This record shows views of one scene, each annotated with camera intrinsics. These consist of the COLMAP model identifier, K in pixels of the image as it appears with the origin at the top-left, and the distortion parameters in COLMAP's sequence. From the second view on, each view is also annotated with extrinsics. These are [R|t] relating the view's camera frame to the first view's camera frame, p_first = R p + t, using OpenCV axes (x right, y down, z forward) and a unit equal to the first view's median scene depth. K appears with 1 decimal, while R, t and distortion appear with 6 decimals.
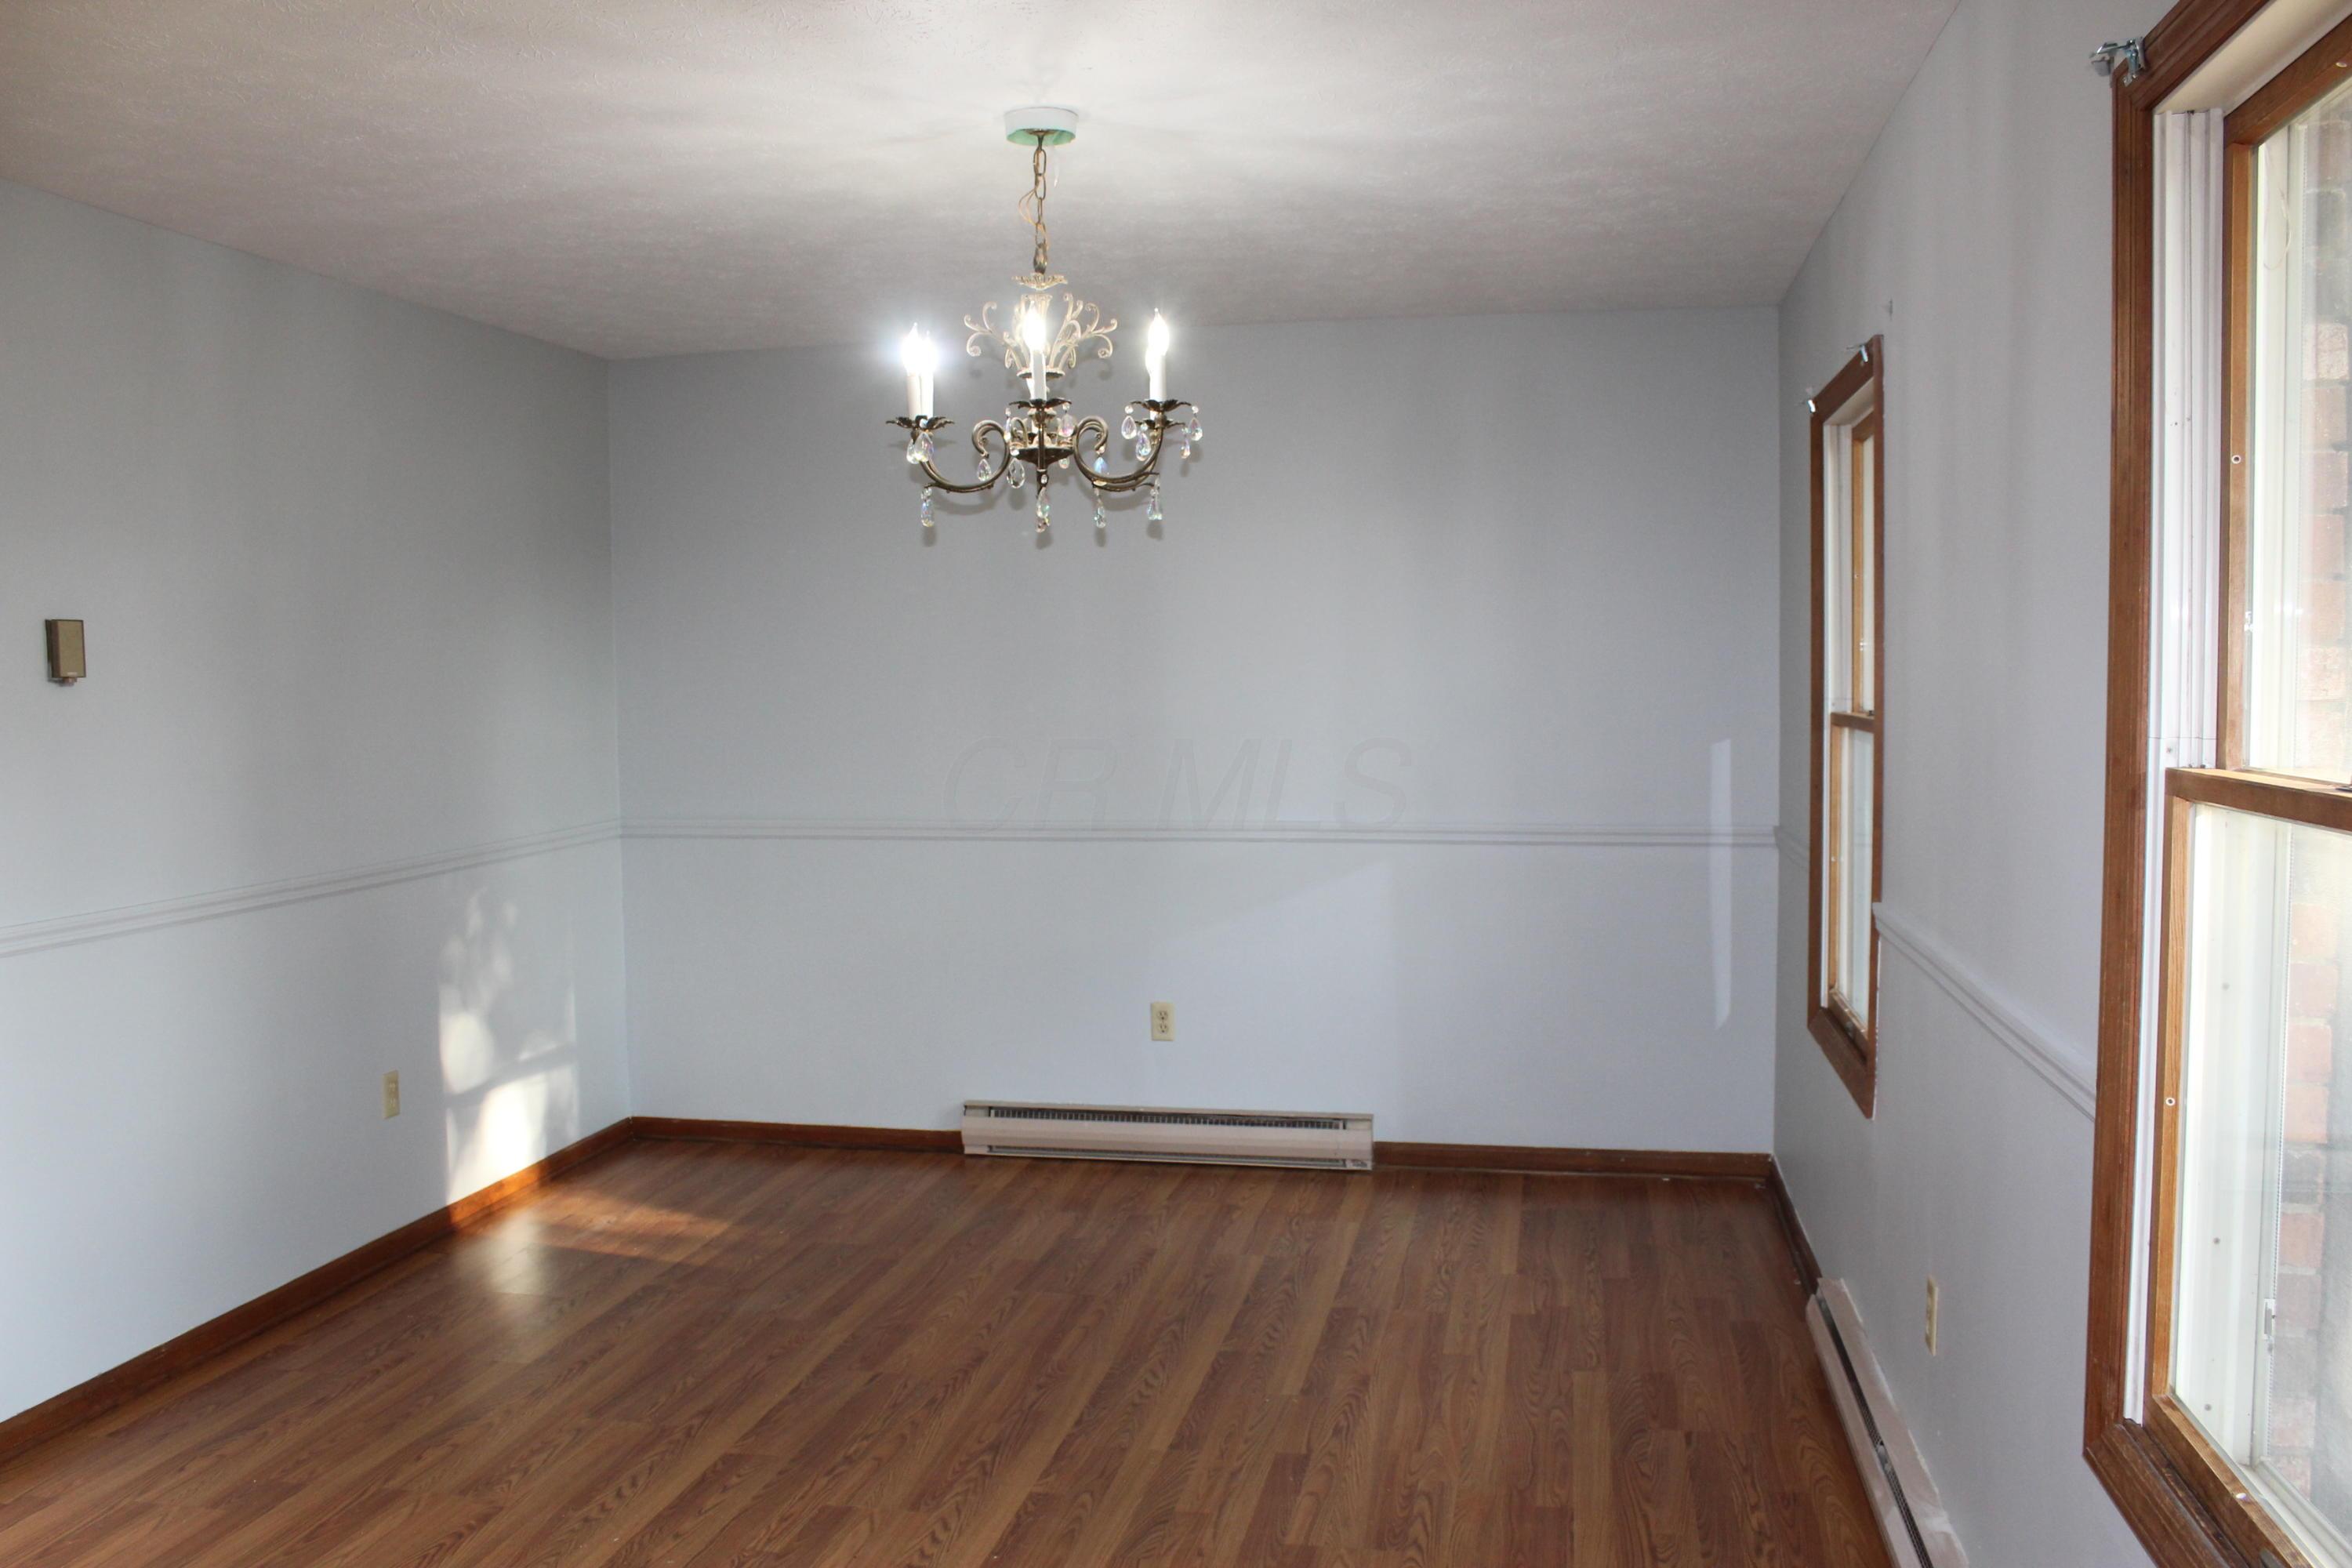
lens RADIAL K [[1938.6, 0, 1184.1], [0, 1938.6, 799.1], [0, 0, 1]] dist [-0.122664, 0.035024]
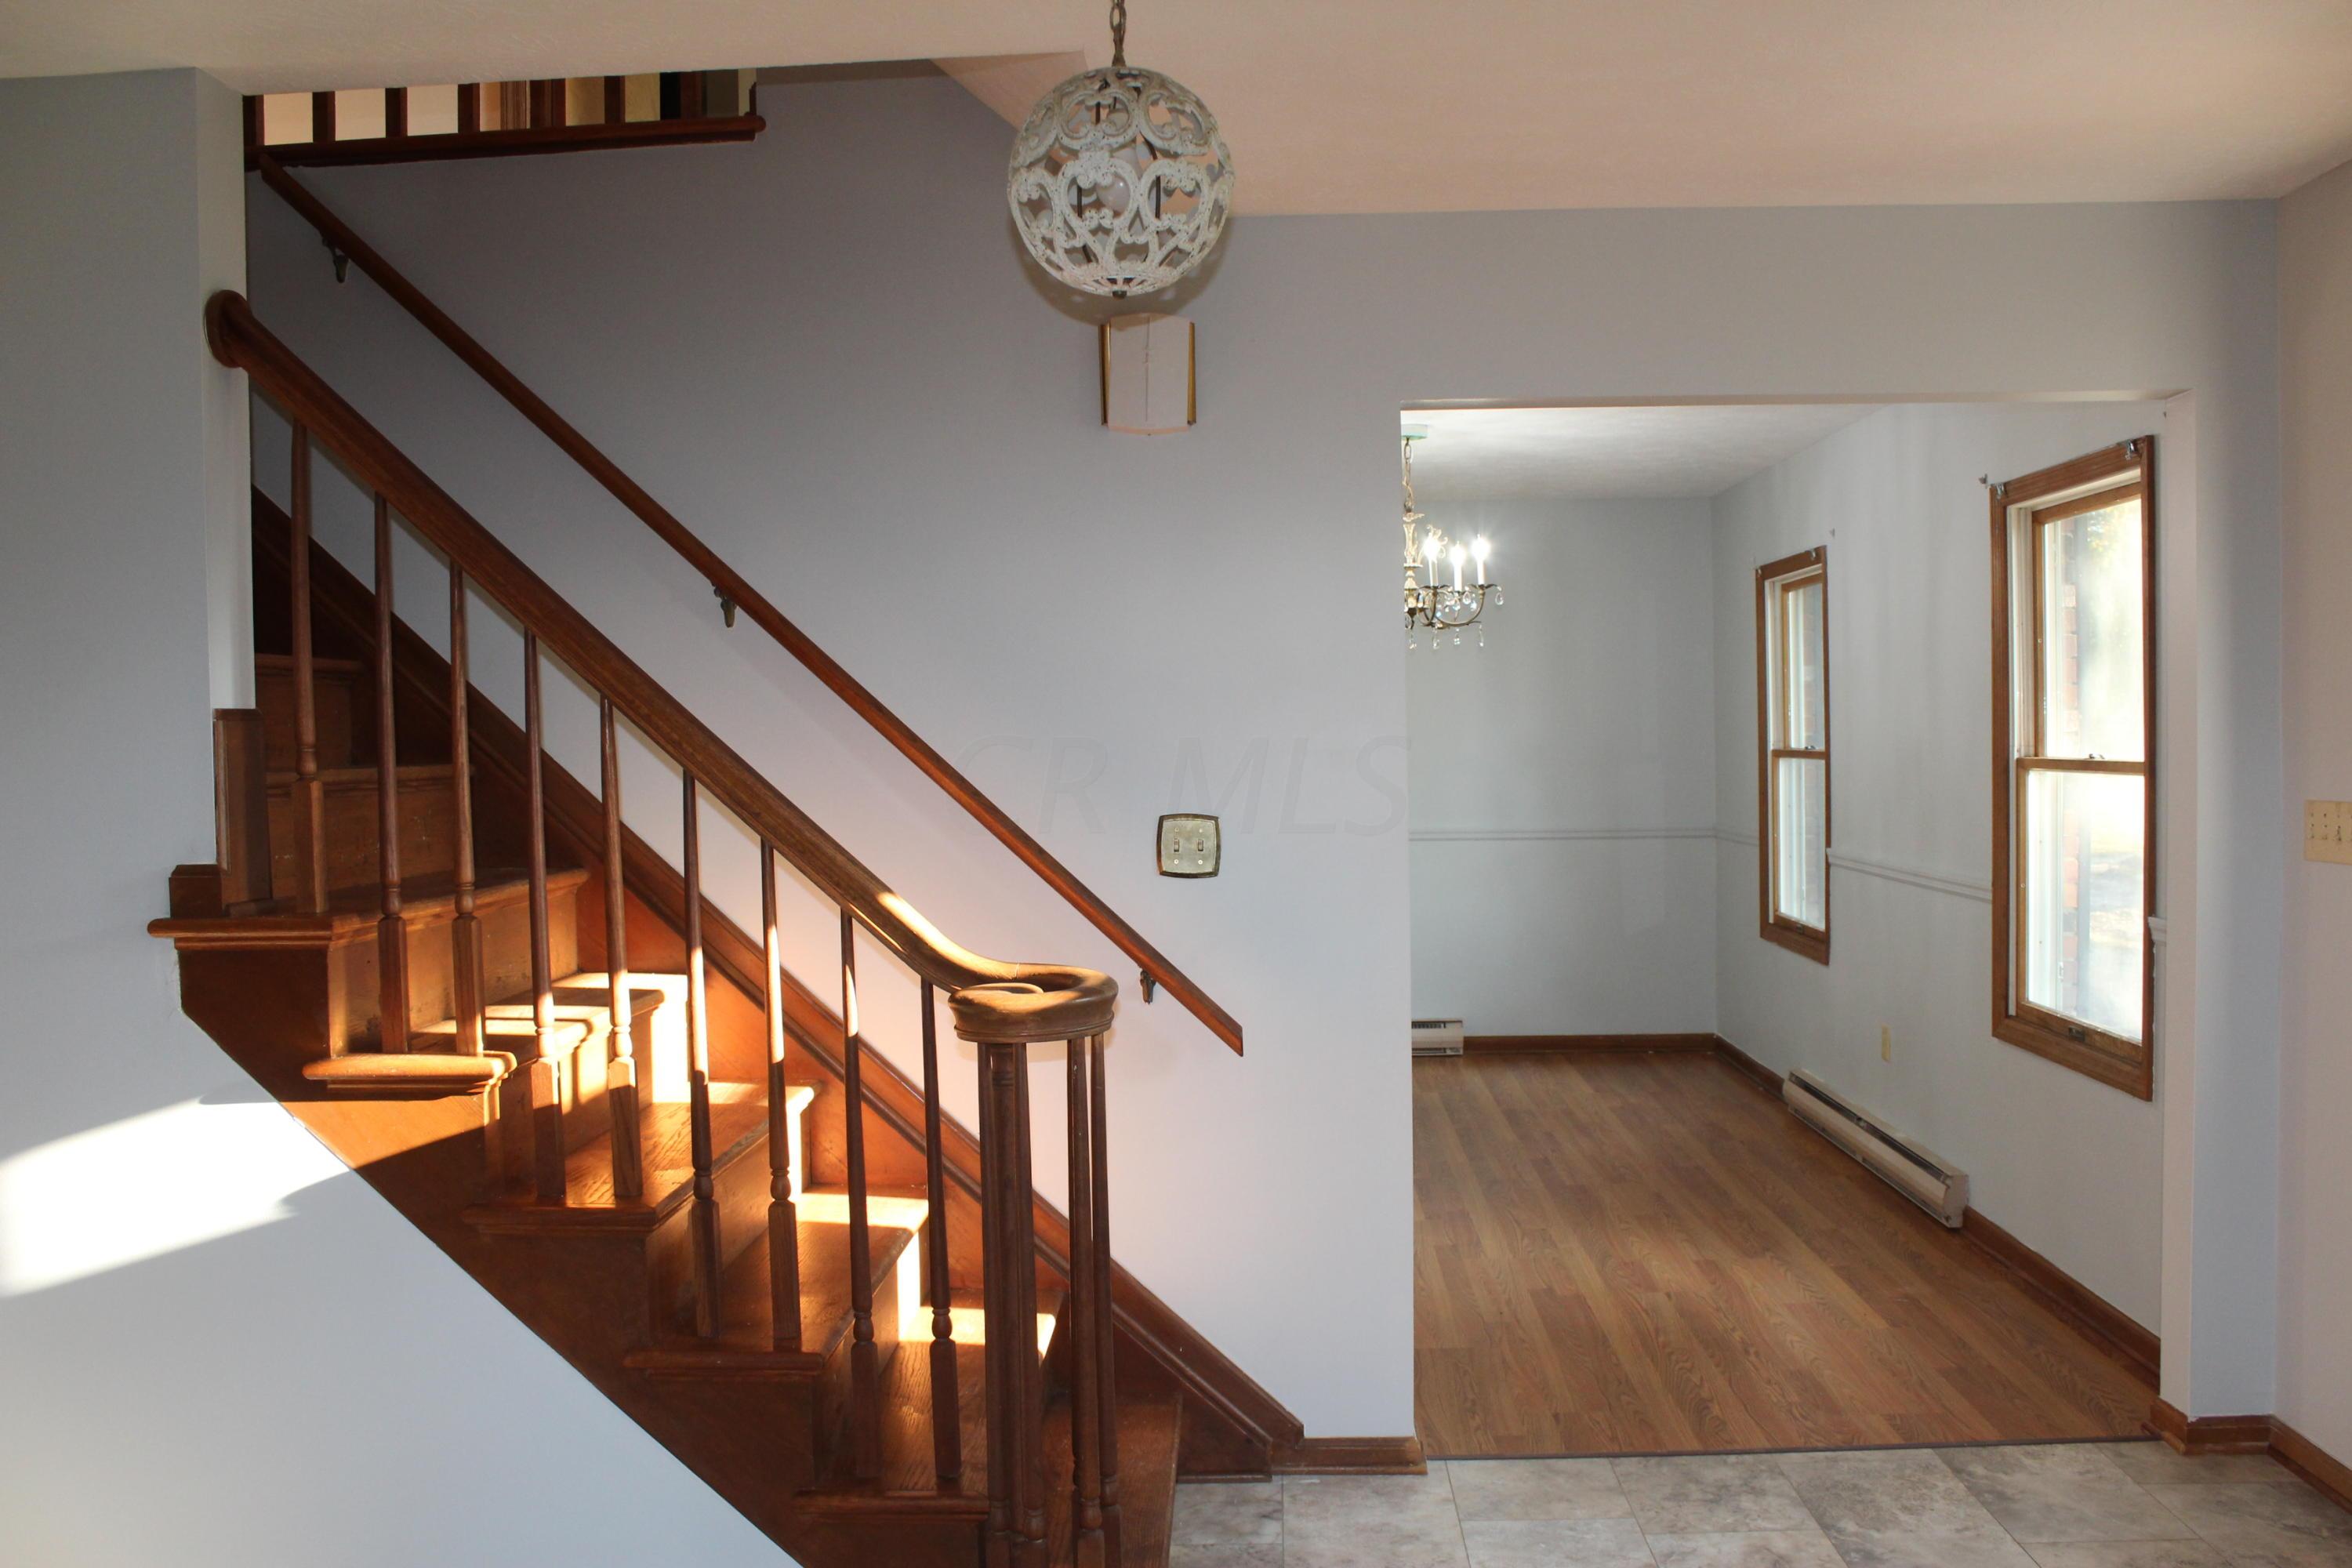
lens RADIAL K [[1938.6, 0, 1182.1], [0, 1938.6, 782.0], [0, 0, 1]] dist [-0.122664, 0.035024]
pose [[0.990824, -0.011581, 0.134658, -0.565457], [0.017187, 0.999030, -0.040546, 0.060577], [-0.134058, 0.042488, 0.990062, -0.837141]]
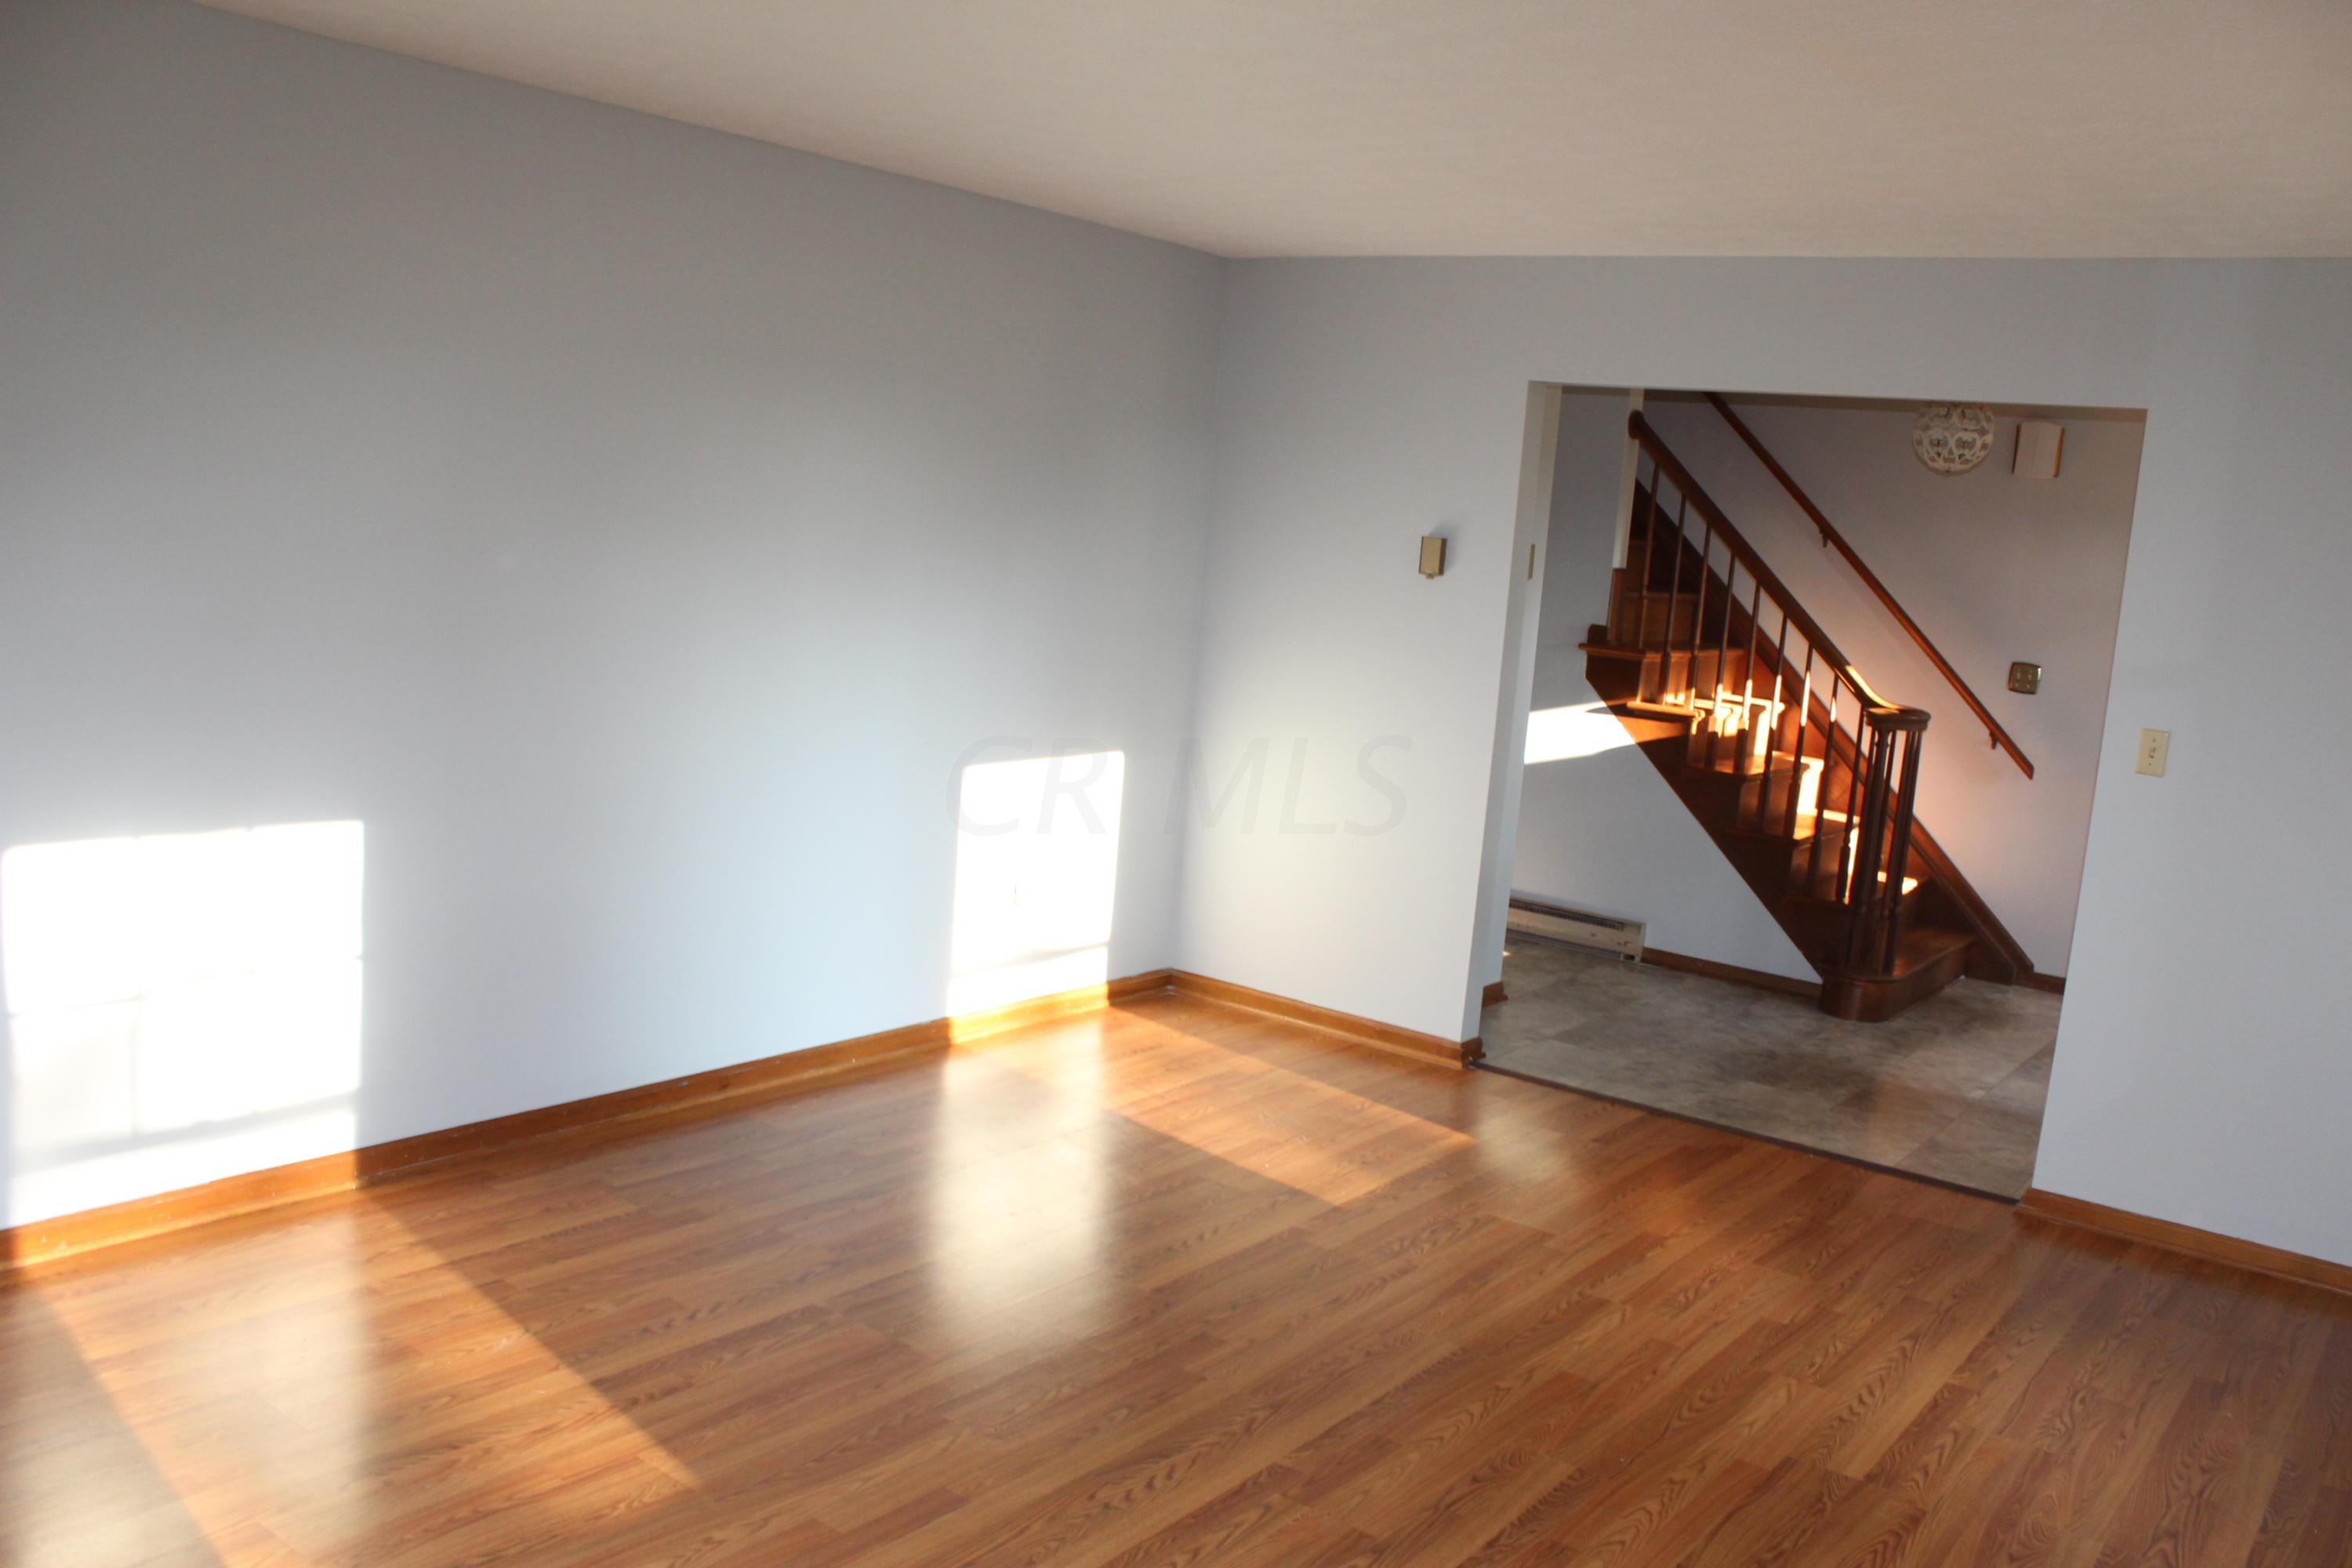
lens RADIAL K [[1938.6, 0, 1186.2], [0, 1938.6, 808.0], [0, 0, 1]] dist [-0.122664, 0.035024]
pose [[0.894394, 0.152365, -0.420528, 0.010676], [-0.122832, 0.987713, 0.096624, 0.182302], [0.430083, -0.034766, 0.902120, -4.253544]]
